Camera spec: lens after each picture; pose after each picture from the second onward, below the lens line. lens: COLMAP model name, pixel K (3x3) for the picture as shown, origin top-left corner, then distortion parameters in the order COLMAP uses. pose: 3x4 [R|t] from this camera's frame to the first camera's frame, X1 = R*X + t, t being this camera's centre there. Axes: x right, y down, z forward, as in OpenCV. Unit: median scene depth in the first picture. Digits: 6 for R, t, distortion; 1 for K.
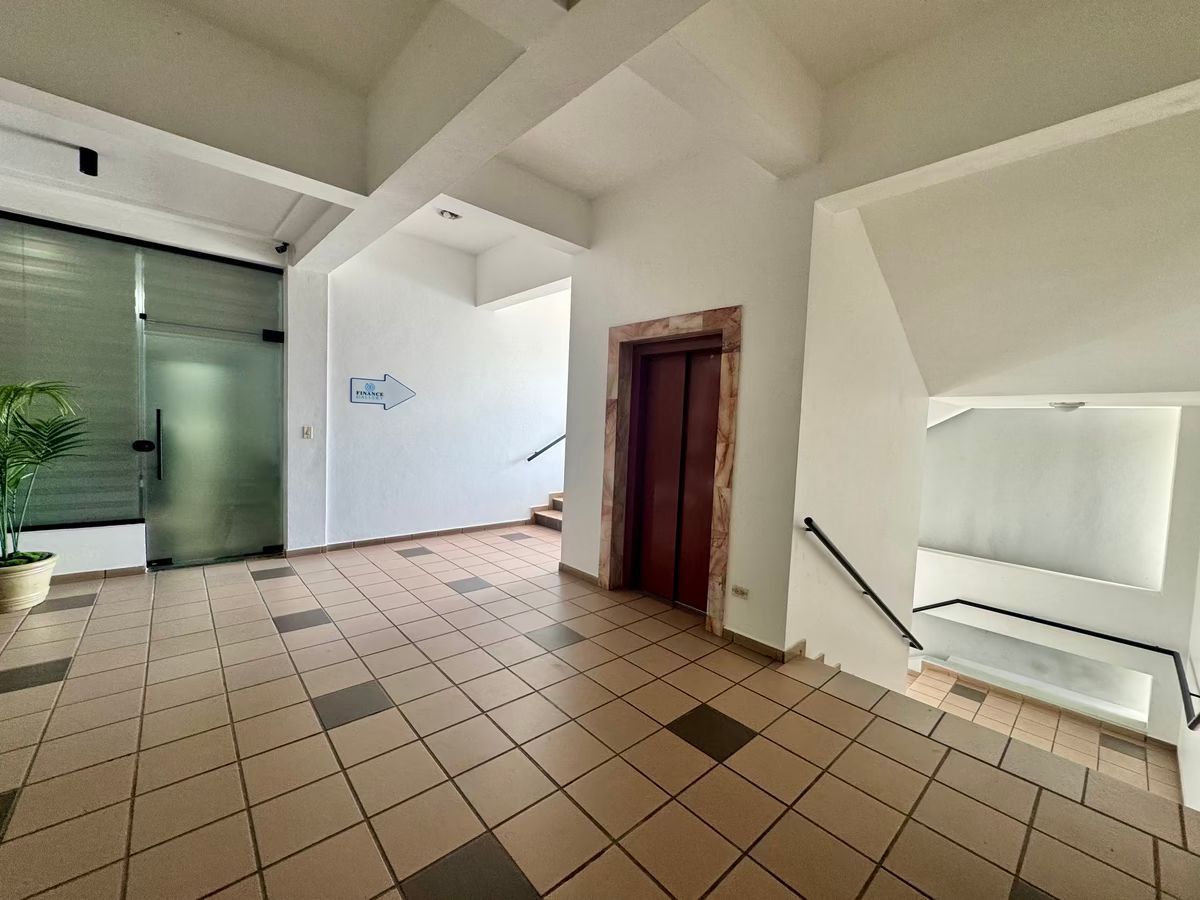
lens RADIAL K [[480.3, 0, 597.5], [0, 480.3, 443.2], [0, 0, 1]] dist [-0.003440, 0.000702]
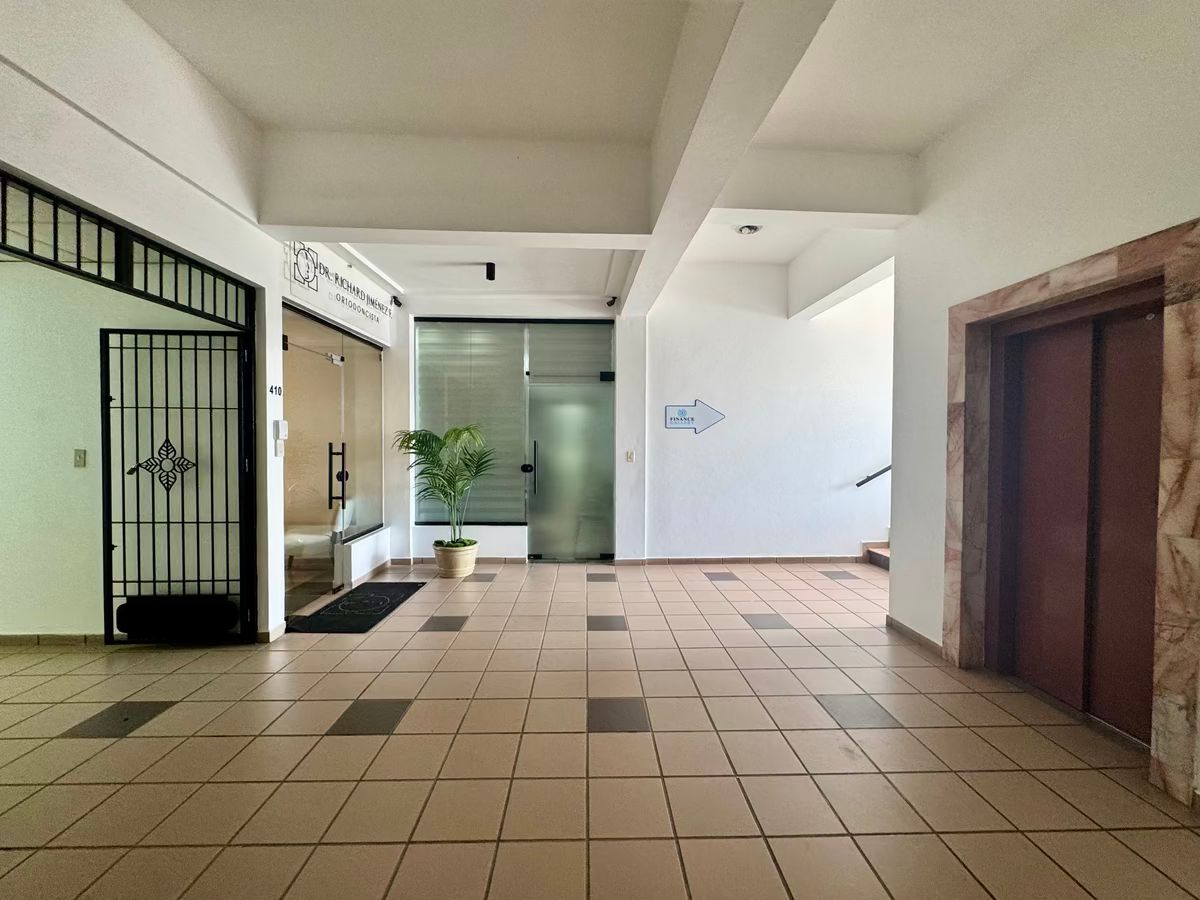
lens RADIAL K [[480.3, 0, 601.4], [0, 480.3, 444.1], [0, 0, 1]] dist [-0.003440, 0.000702]
pose [[0.764830, -0.034769, -0.643293, 0.092054], [0.001888, 0.998659, -0.051731, 0.009042], [0.644229, 0.038351, 0.763871, 0.103019]]
